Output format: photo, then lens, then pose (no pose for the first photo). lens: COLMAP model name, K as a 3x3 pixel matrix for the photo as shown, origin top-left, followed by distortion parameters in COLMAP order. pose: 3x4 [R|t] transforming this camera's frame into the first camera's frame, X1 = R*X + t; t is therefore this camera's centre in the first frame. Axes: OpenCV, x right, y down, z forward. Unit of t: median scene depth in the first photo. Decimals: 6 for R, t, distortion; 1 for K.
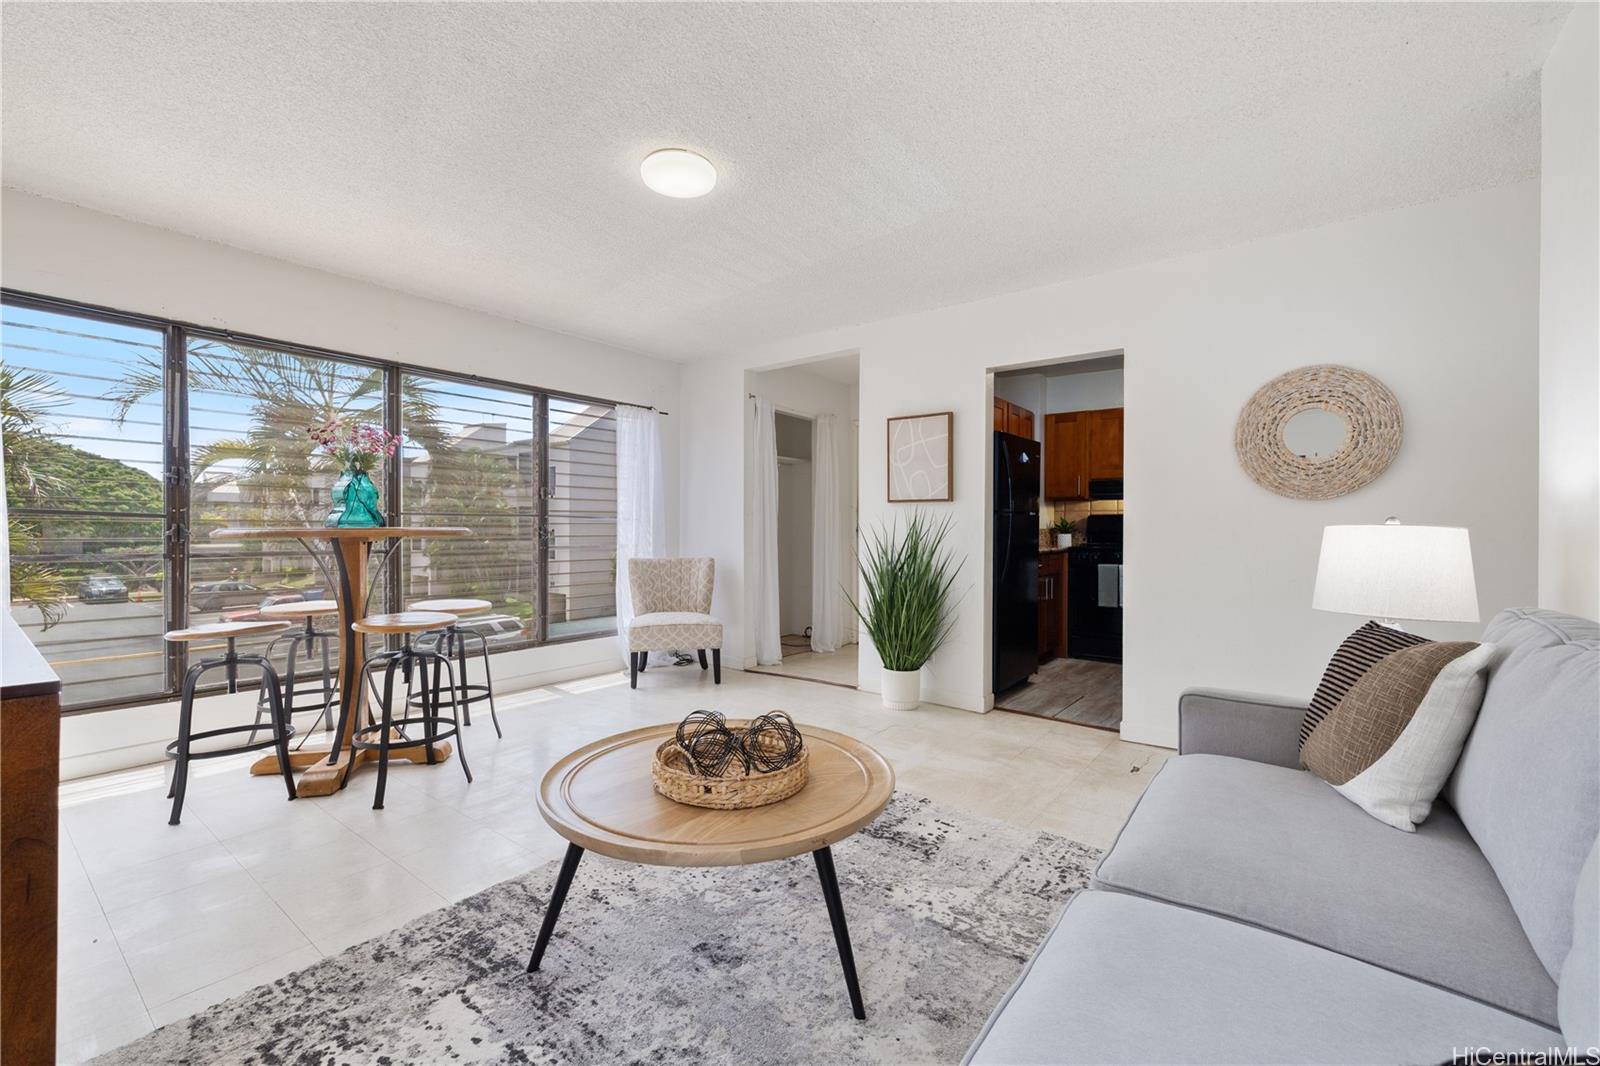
lens RADIAL K [[662.5, 0, 824.7], [0, 662.5, 536.7], [0, 0, 1]] dist [-0.000646, 0.000749]
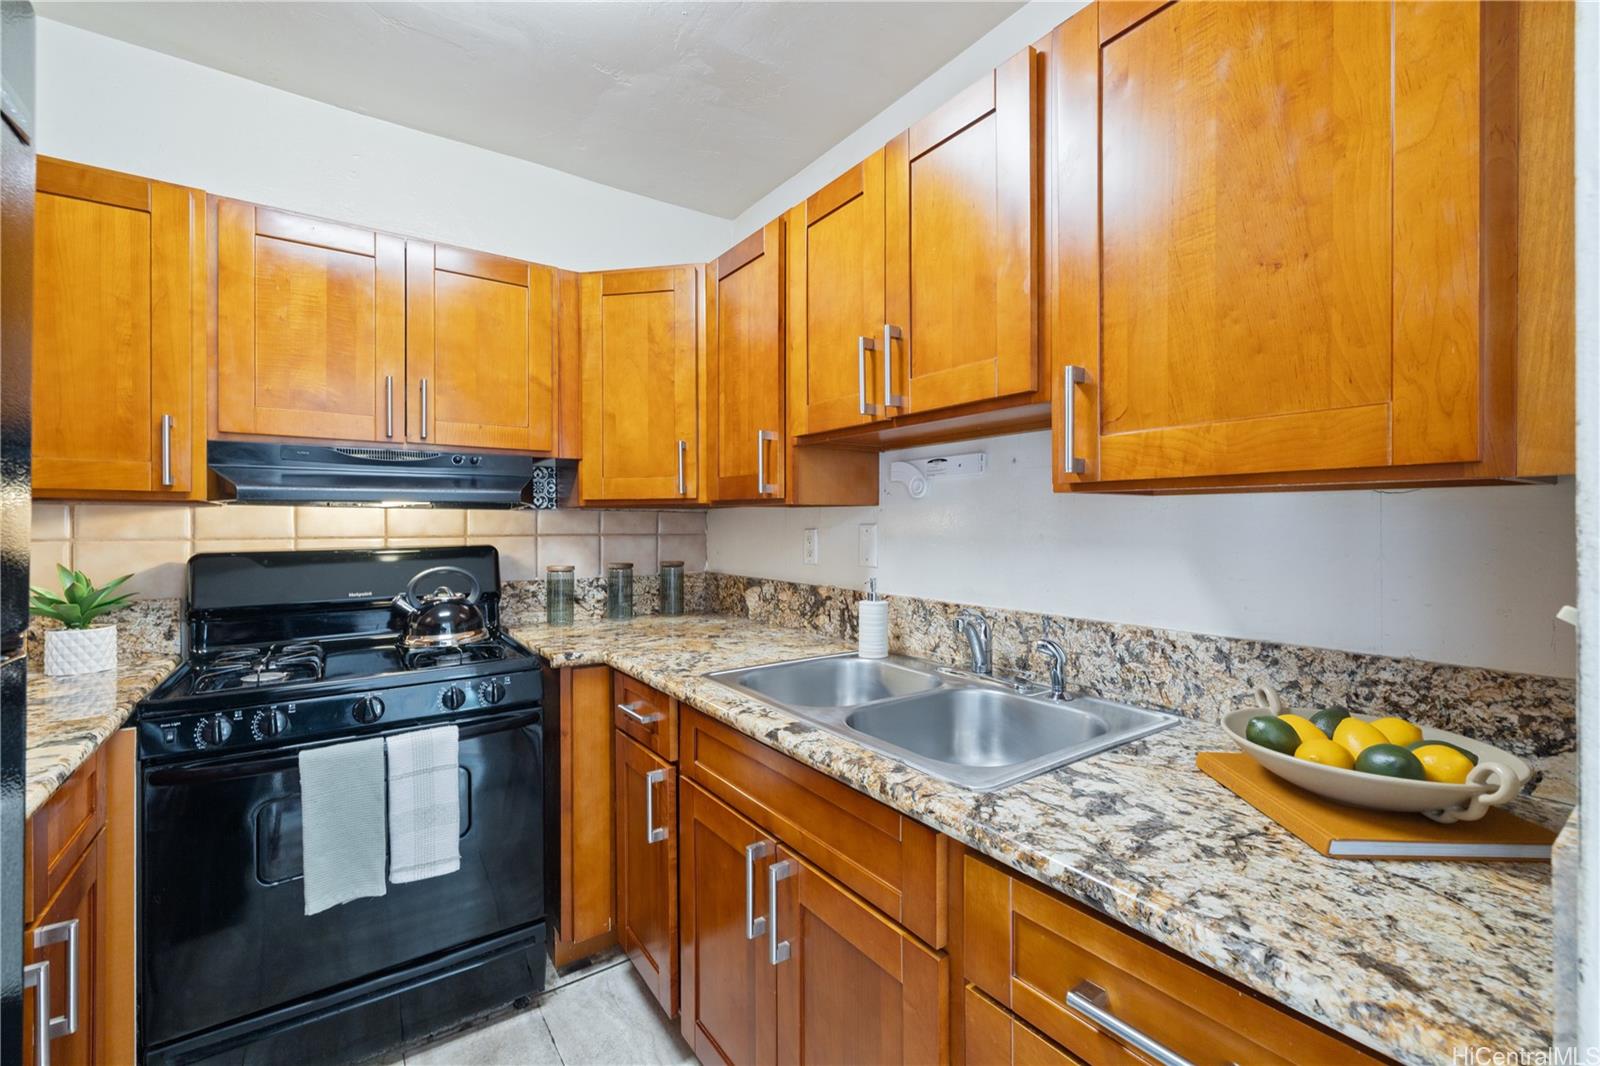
lens RADIAL K [[667.7, 0, 794.6], [0, 667.7, 528.7], [0, 0, 1]] dist [-0.000585, 0.000115]
pose [[0.322787, -0.009022, 0.946429, 0.320147], [0.015010, 0.999878, 0.004412, -0.065159], [-0.946353, 0.012782, 0.322883, 1.028511]]
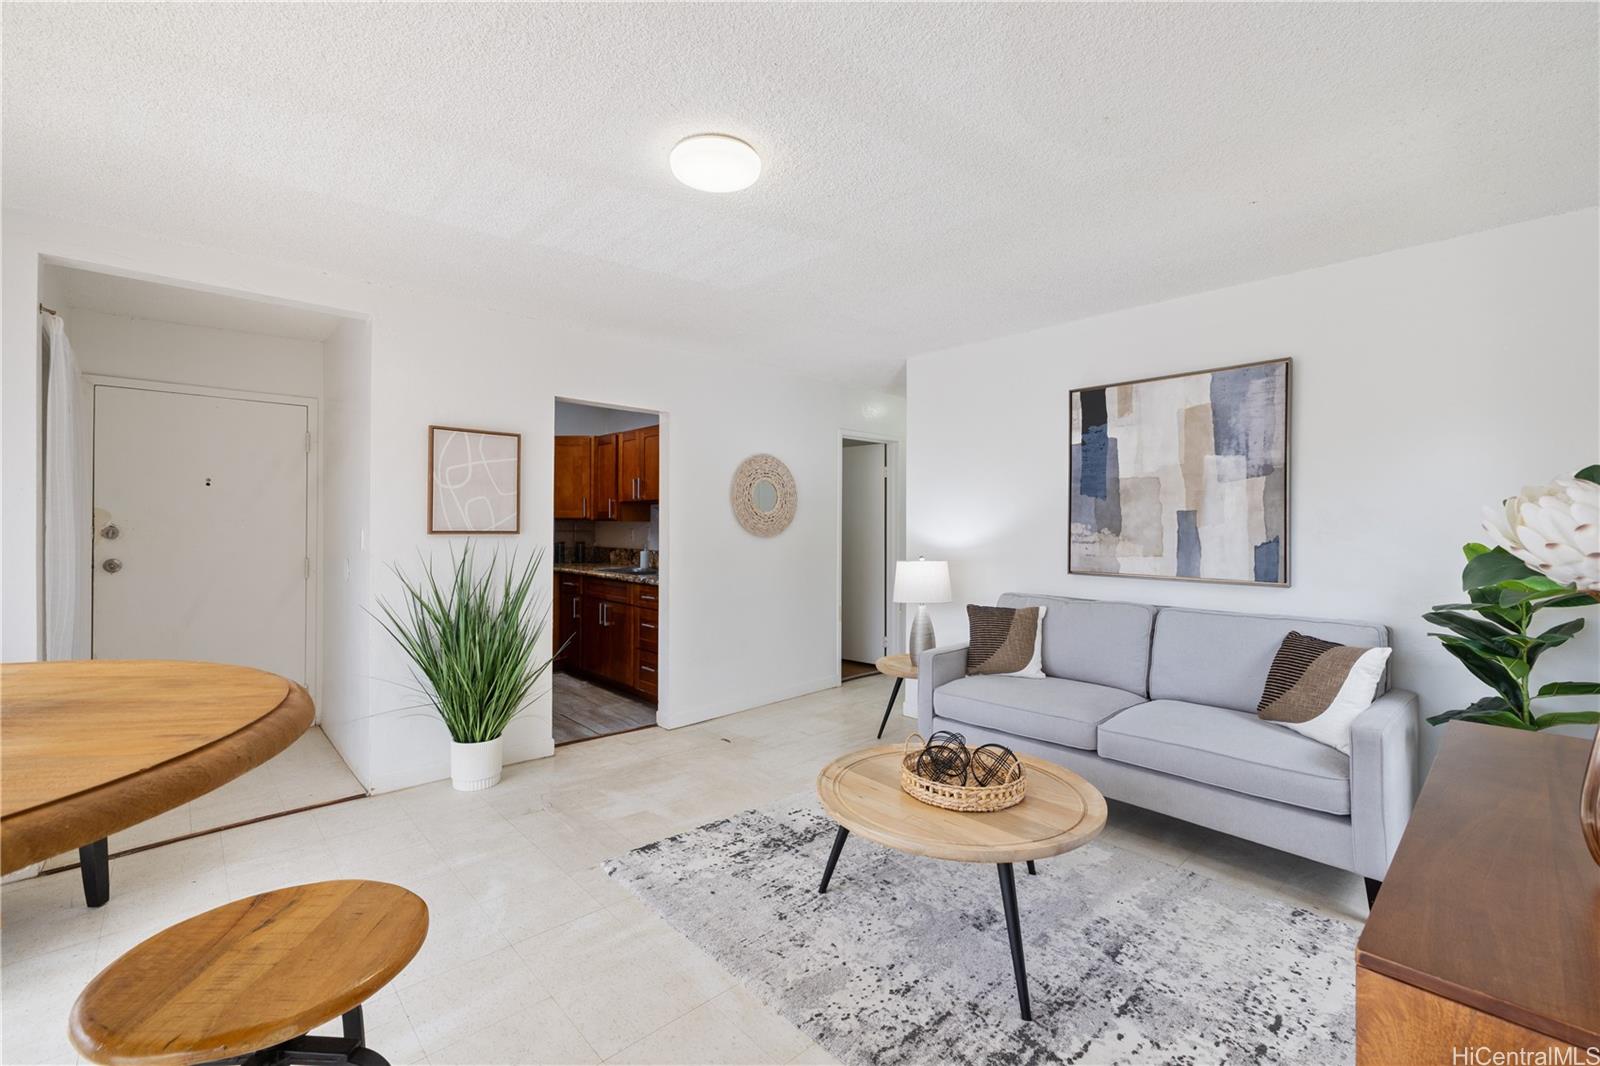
lens RADIAL K [[667.7, 0, 794.6], [0, 667.7, 528.7], [0, 0, 1]] dist [-0.000585, 0.000115]
pose [[0.187279, -0.004604, 0.982296, -0.672928], [0.009026, 0.999955, 0.002965, -0.063537], [-0.982265, 0.008311, 0.187312, 0.496441]]
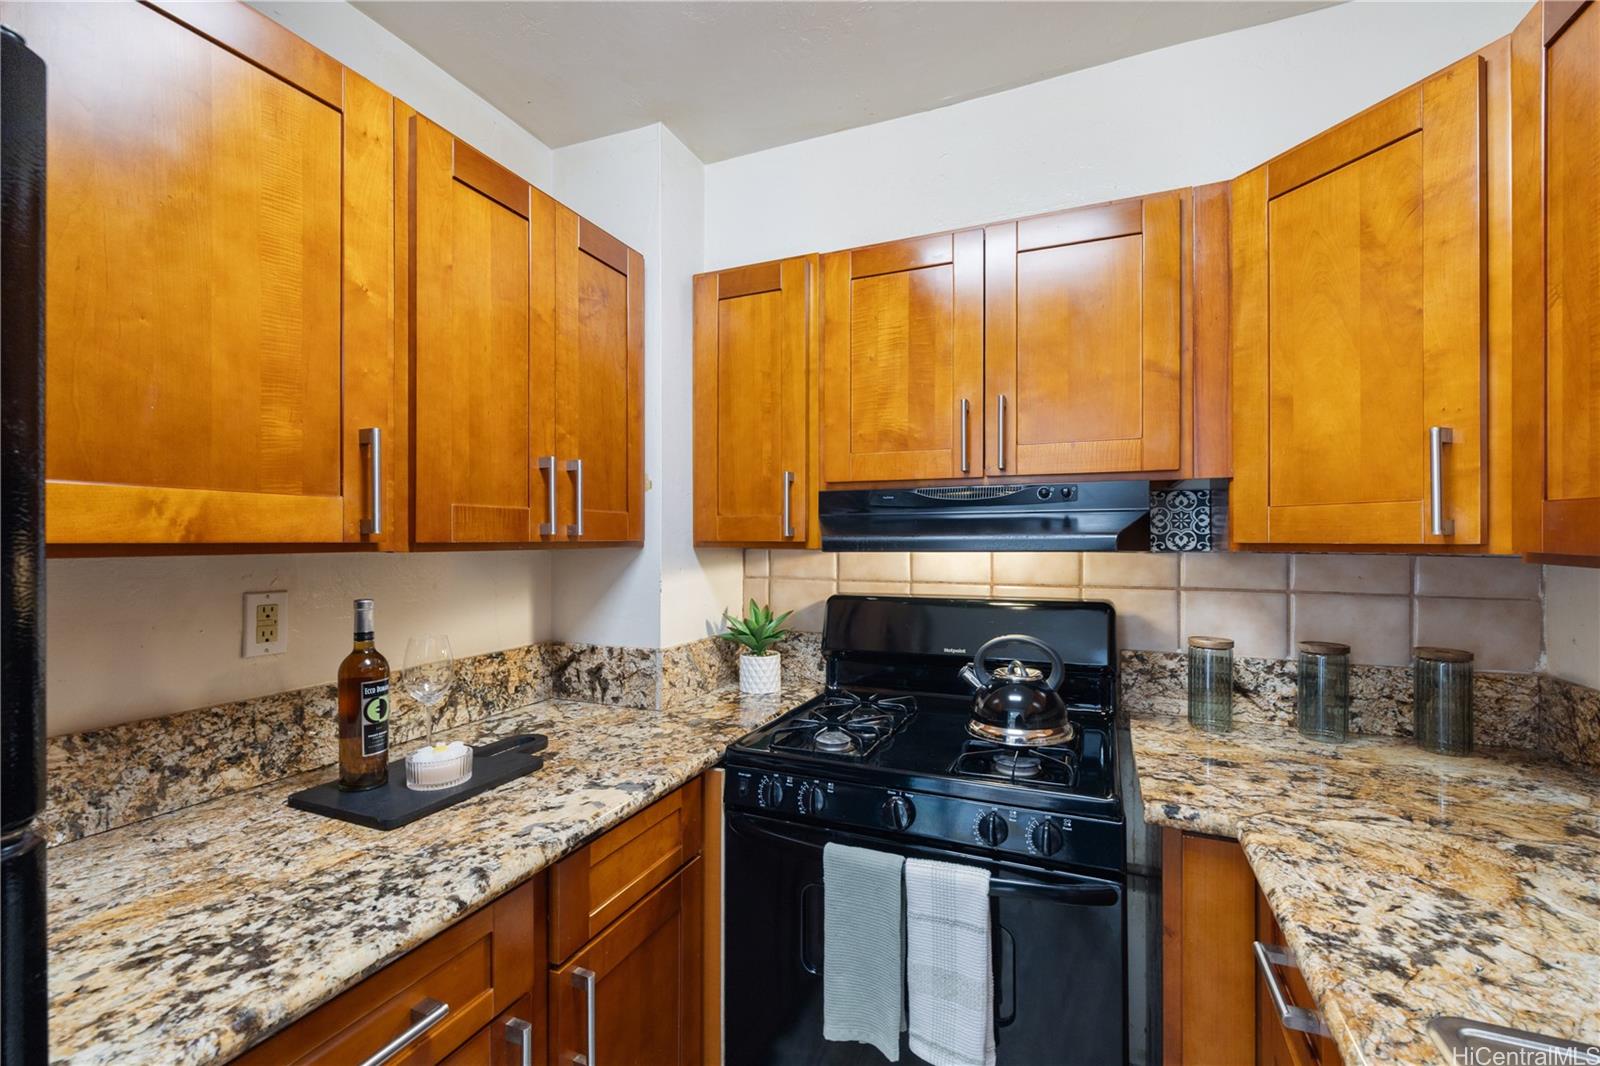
lens RADIAL K [[662.5, 0, 824.7], [0, 662.5, 536.7], [0, 0, 1]] dist [-0.000646, 0.000749]
pose [[0.971436, -0.005455, 0.237241, 0.509190], [0.008111, 0.999915, -0.010220, -0.091755], [-0.237165, 0.011852, 0.971397, 1.093953]]
